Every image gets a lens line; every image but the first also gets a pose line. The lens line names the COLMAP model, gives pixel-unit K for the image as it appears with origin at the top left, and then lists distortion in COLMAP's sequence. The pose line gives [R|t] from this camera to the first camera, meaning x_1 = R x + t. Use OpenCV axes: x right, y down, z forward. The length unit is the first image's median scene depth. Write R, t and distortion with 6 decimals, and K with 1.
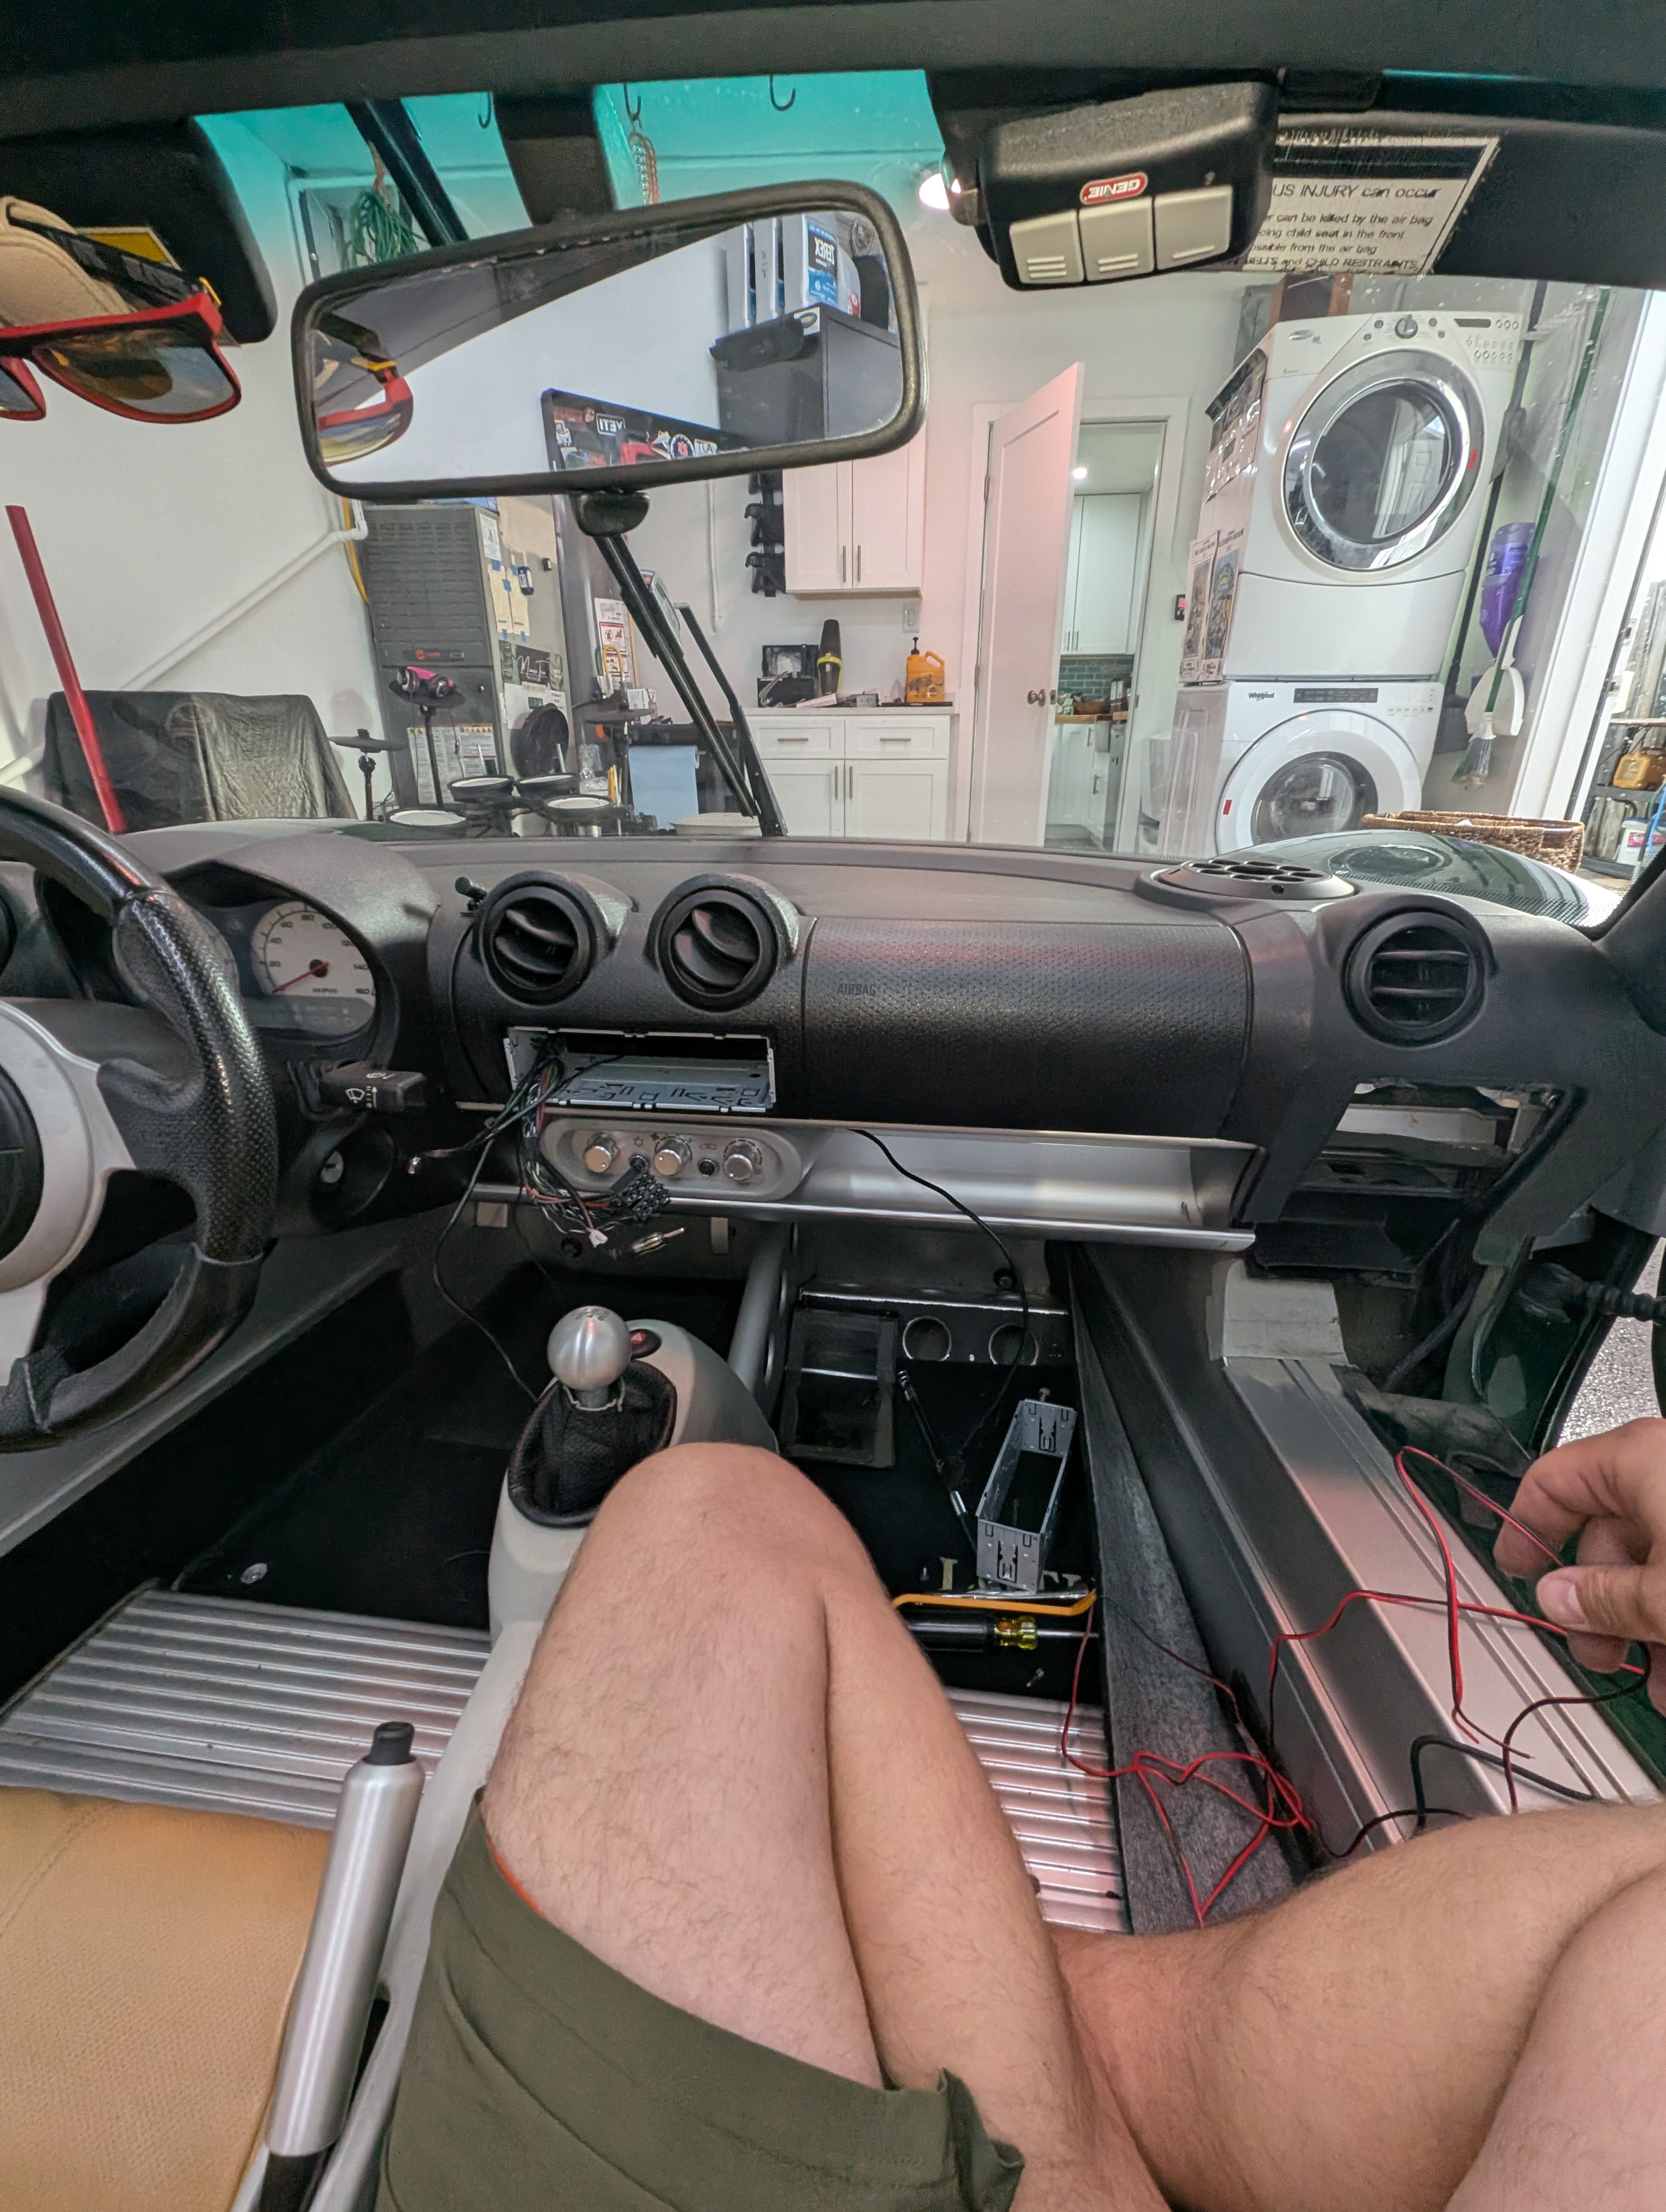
lens RADIAL K [[885.6, 0, 832.9], [0, 885.6, 1113.4], [0, 0, 1]] dist [-0.012238, 0.000538]
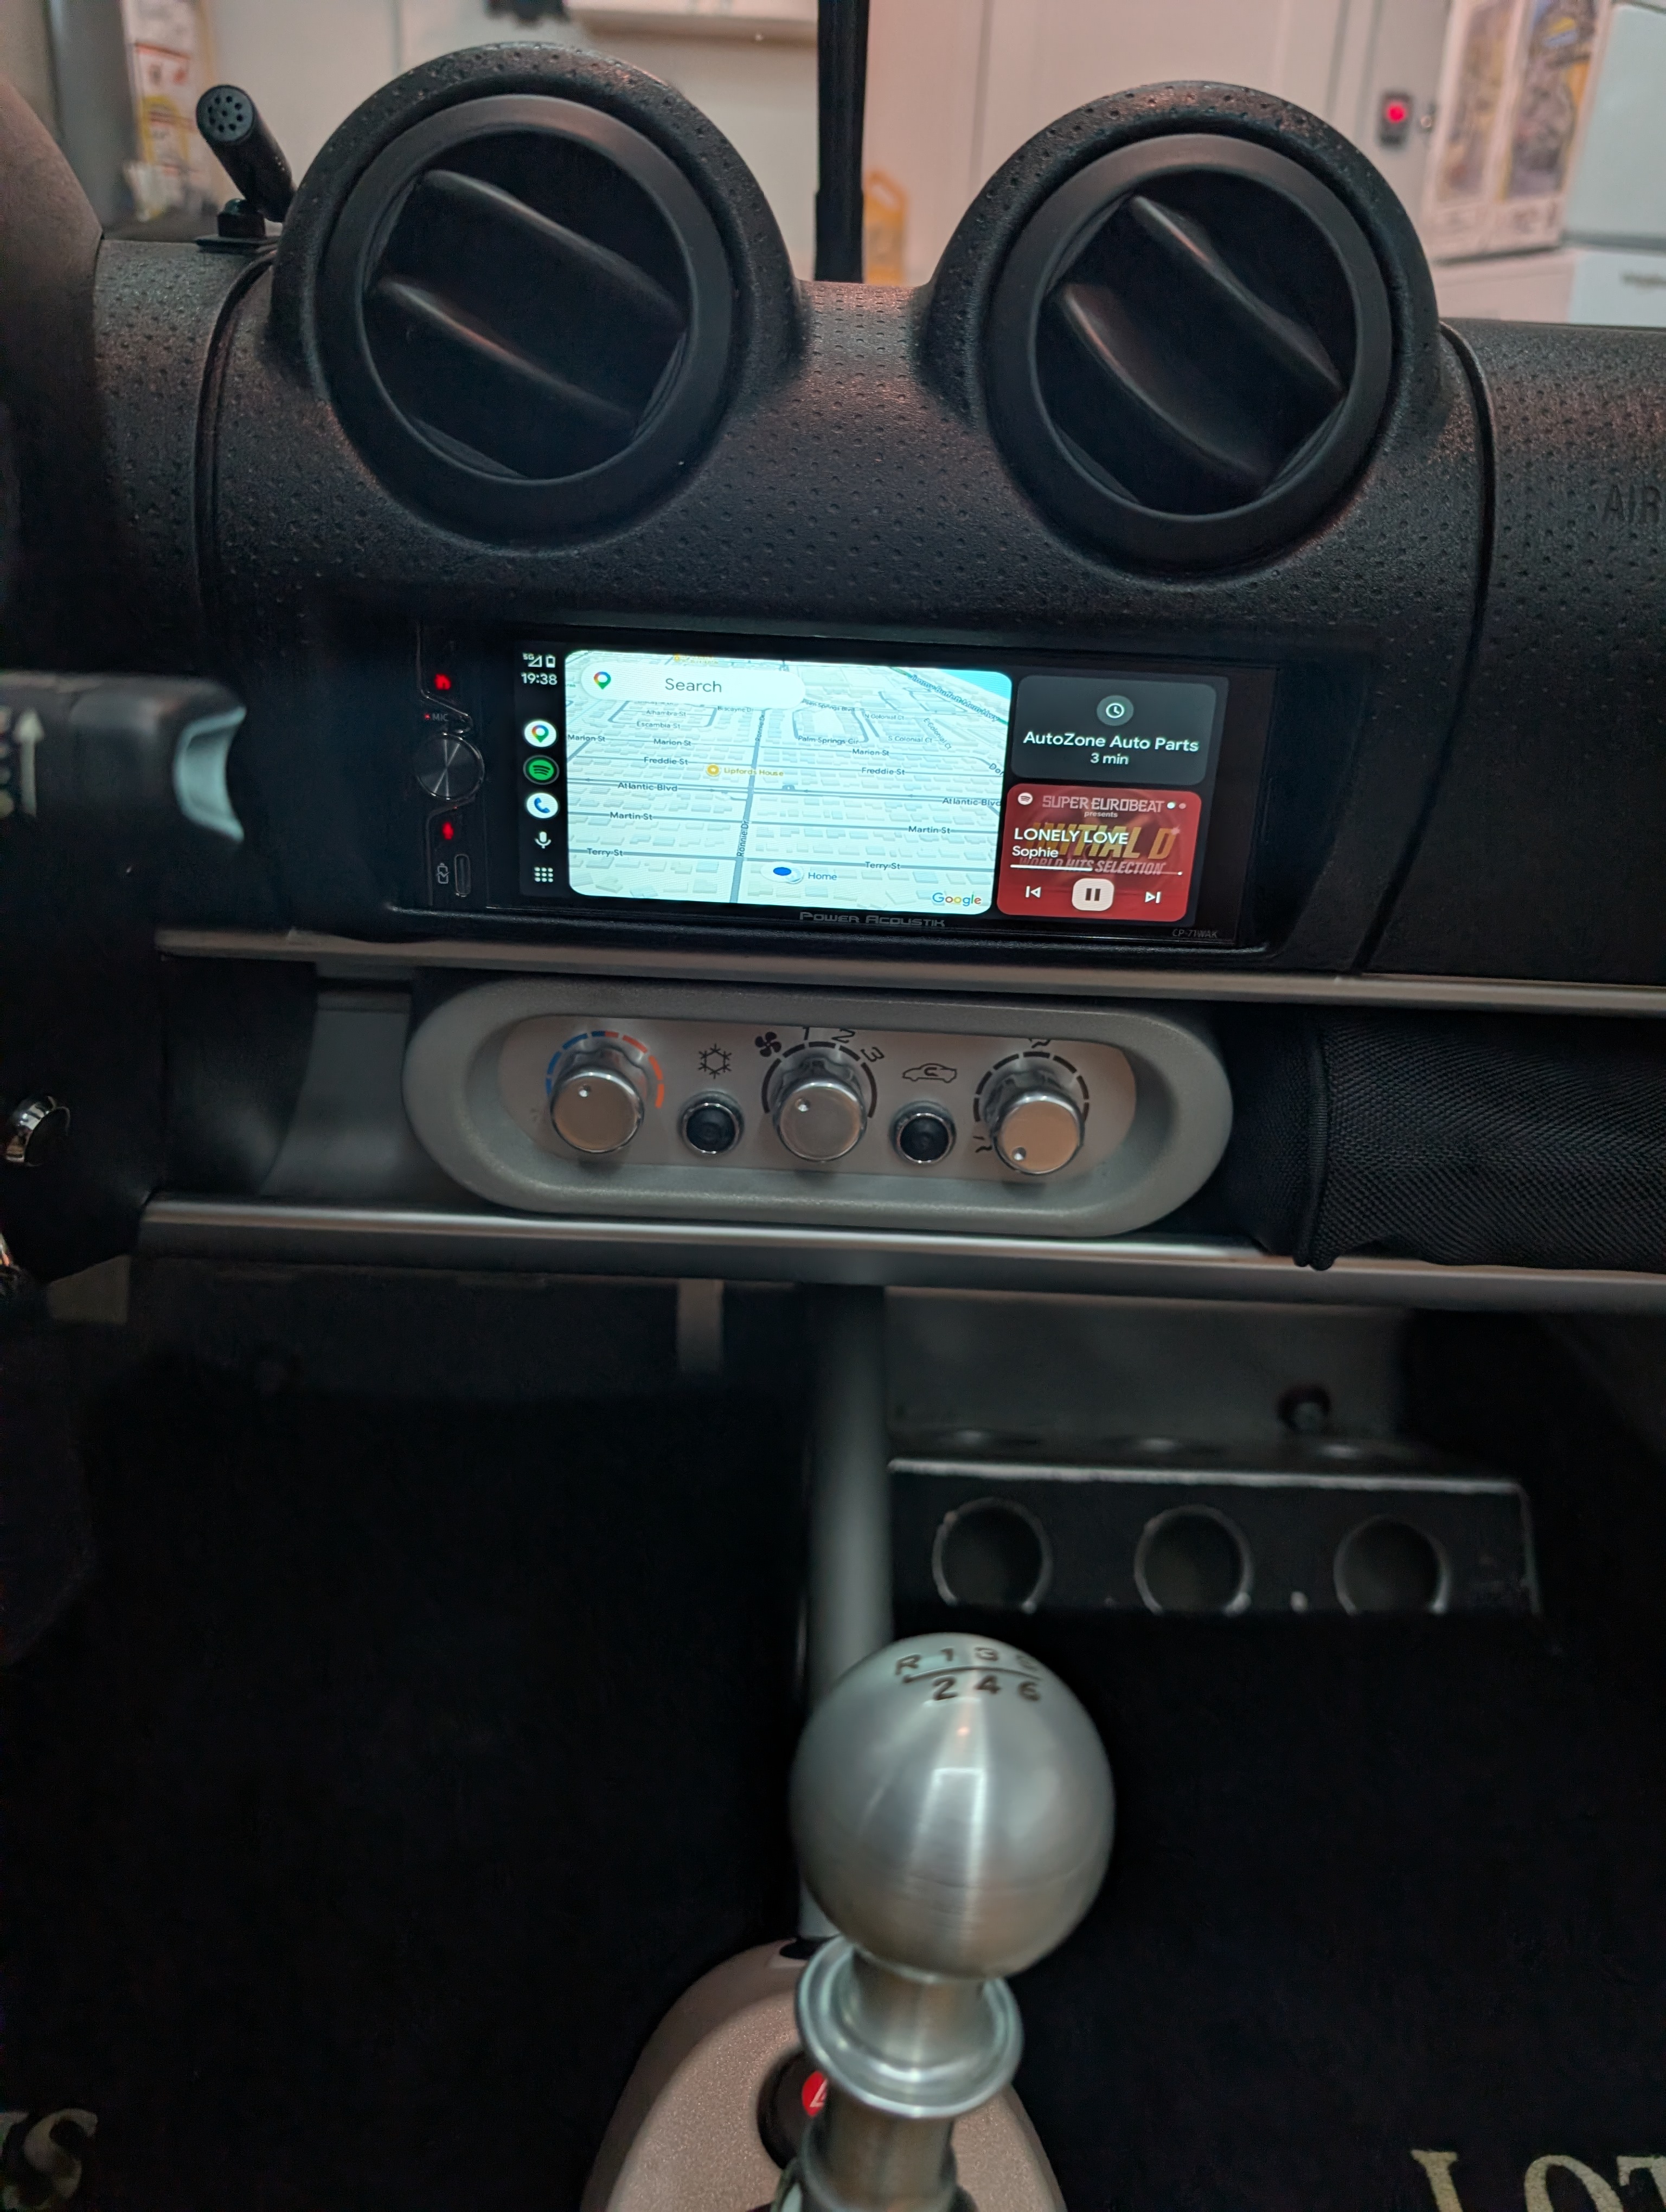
lens RADIAL K [[1602.5, 0, 766.4], [0, 1602.5, 1115.2], [0, 0, 1]] dist [-0.025680, -0.006481]
pose [[0.992786, -0.005780, 0.119764, -0.316282], [0.002767, 0.999676, 0.025307, 0.043587], [-0.119871, -0.024793, 0.992480, 0.486537]]
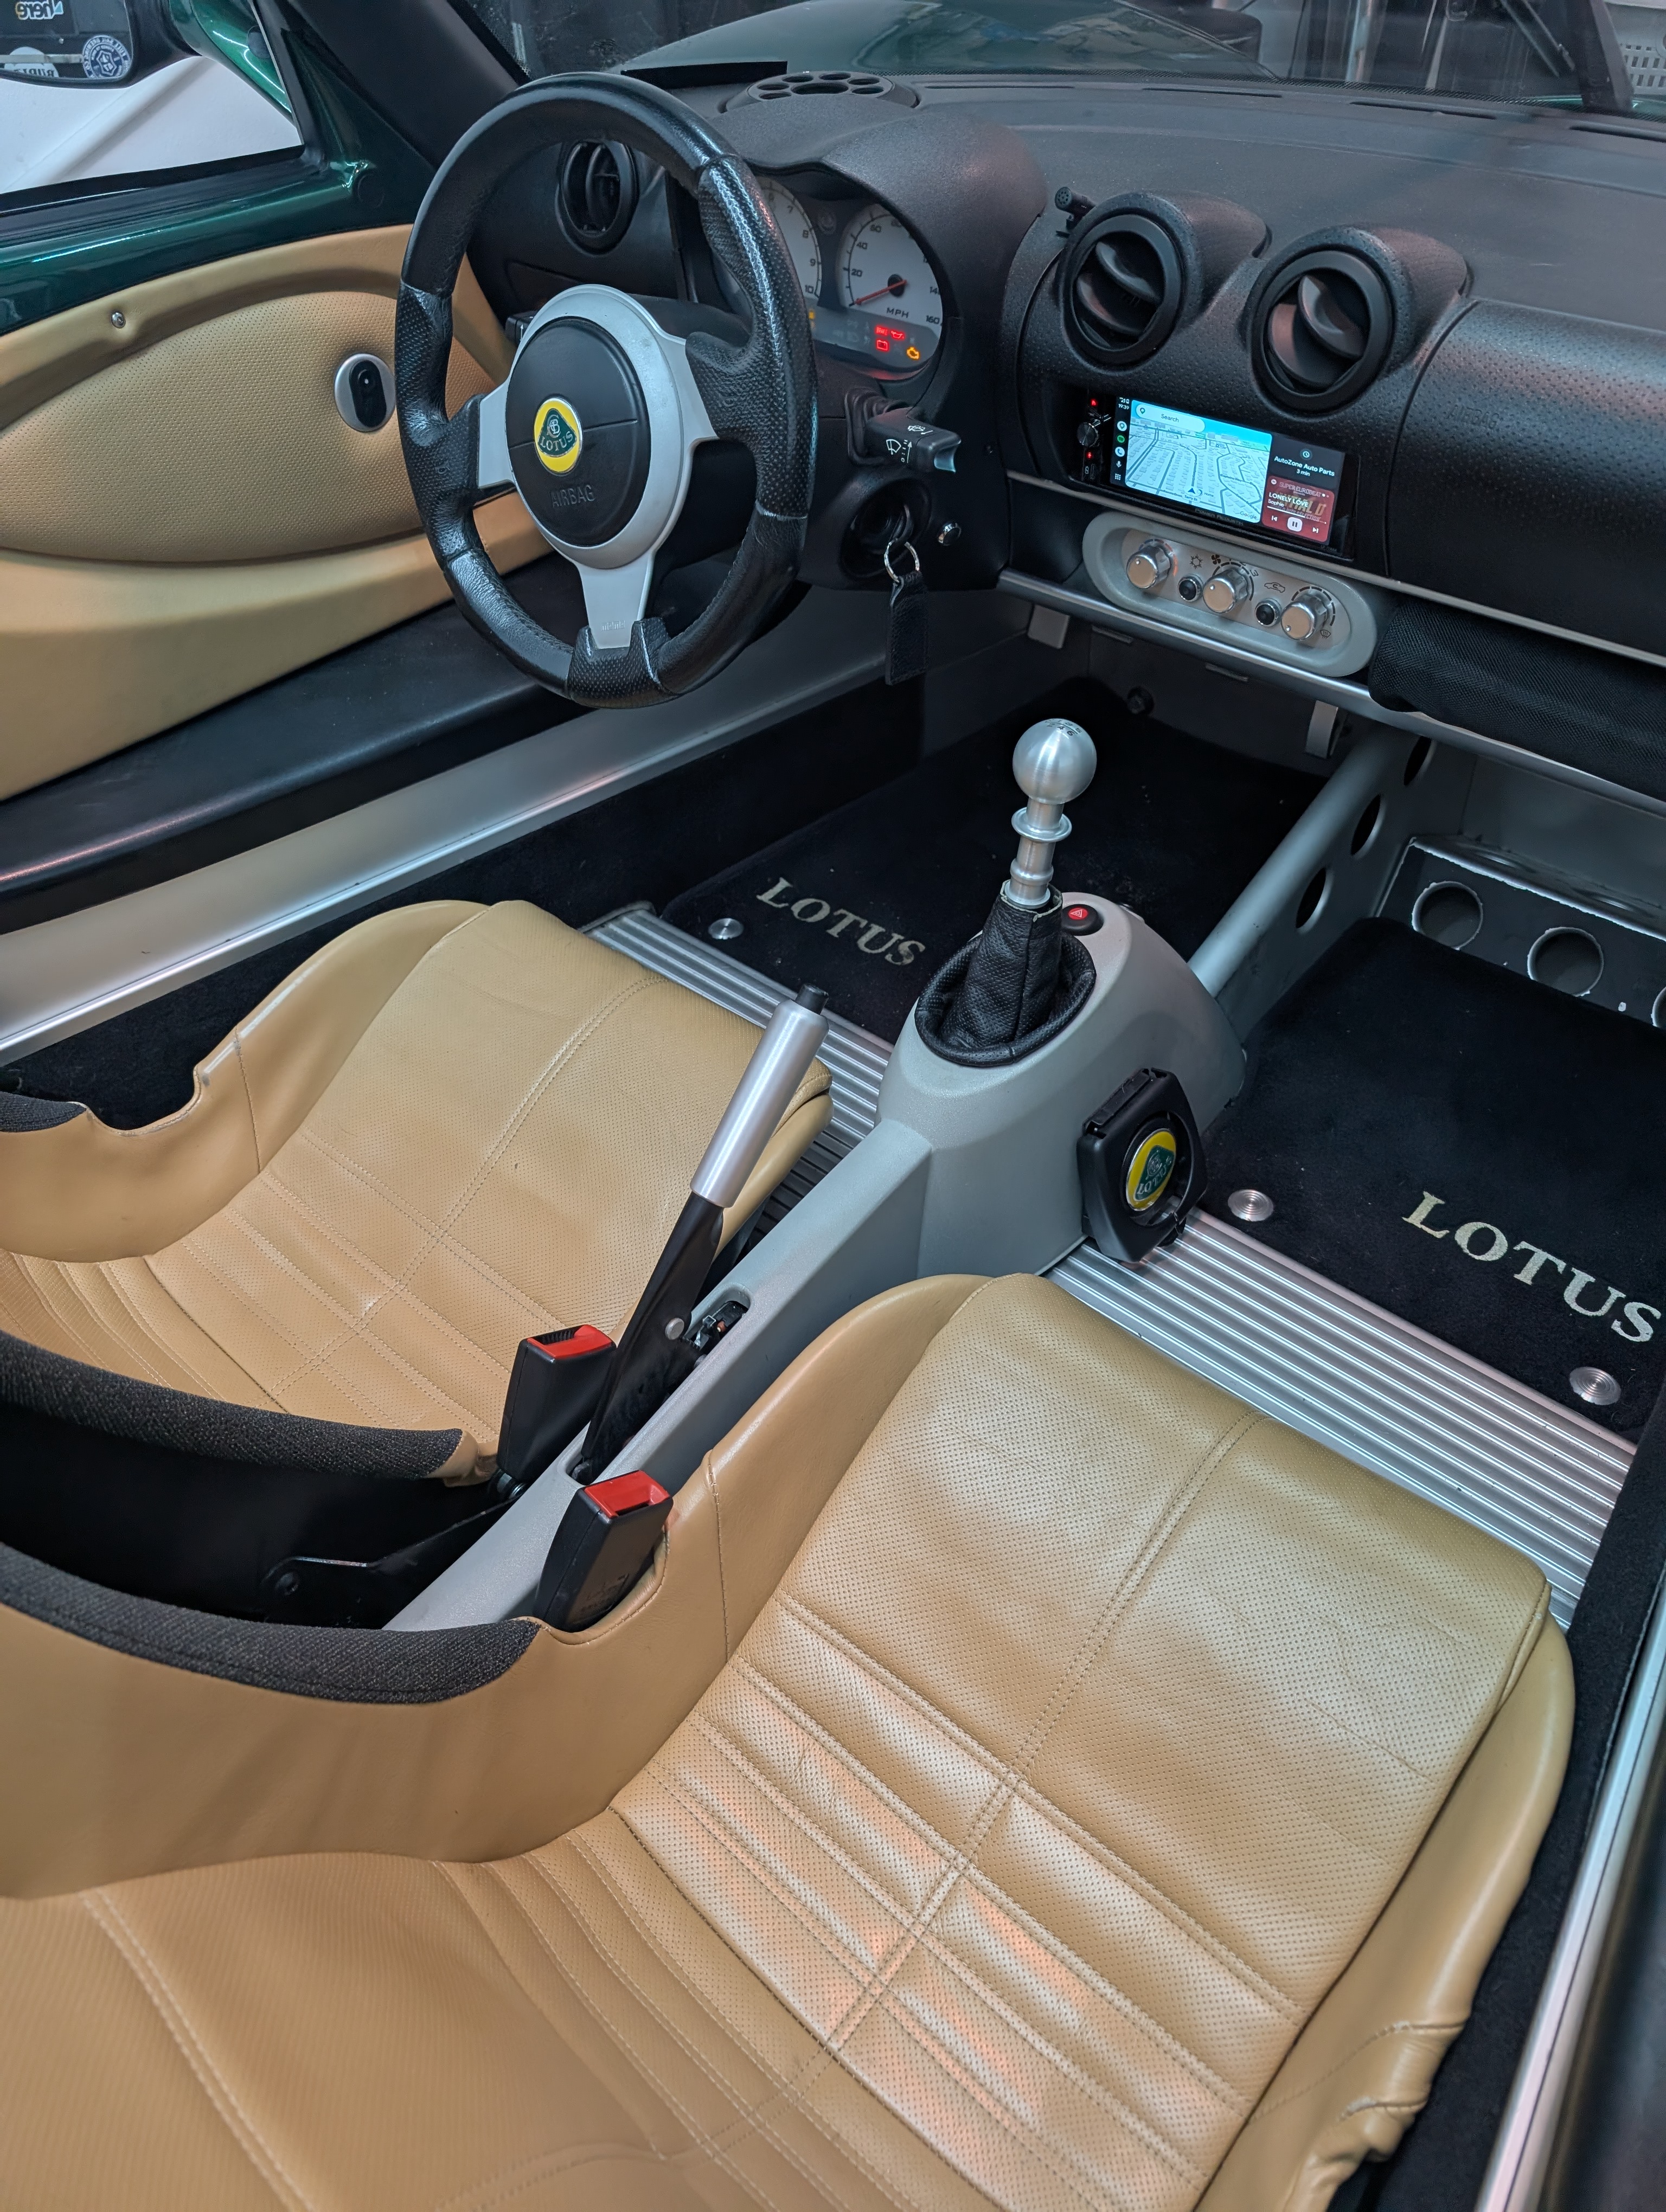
lens RADIAL K [[1602.5, 0, 844.7], [0, 1602.5, 1110.9], [0, 0, 1]] dist [-0.025680, -0.006481]
pose [[0.824117, 0.366405, -0.431948, 0.382101], [-0.187788, 0.896206, 0.401934, -0.050539], [0.534385, -0.250125, 0.807385, -0.548460]]
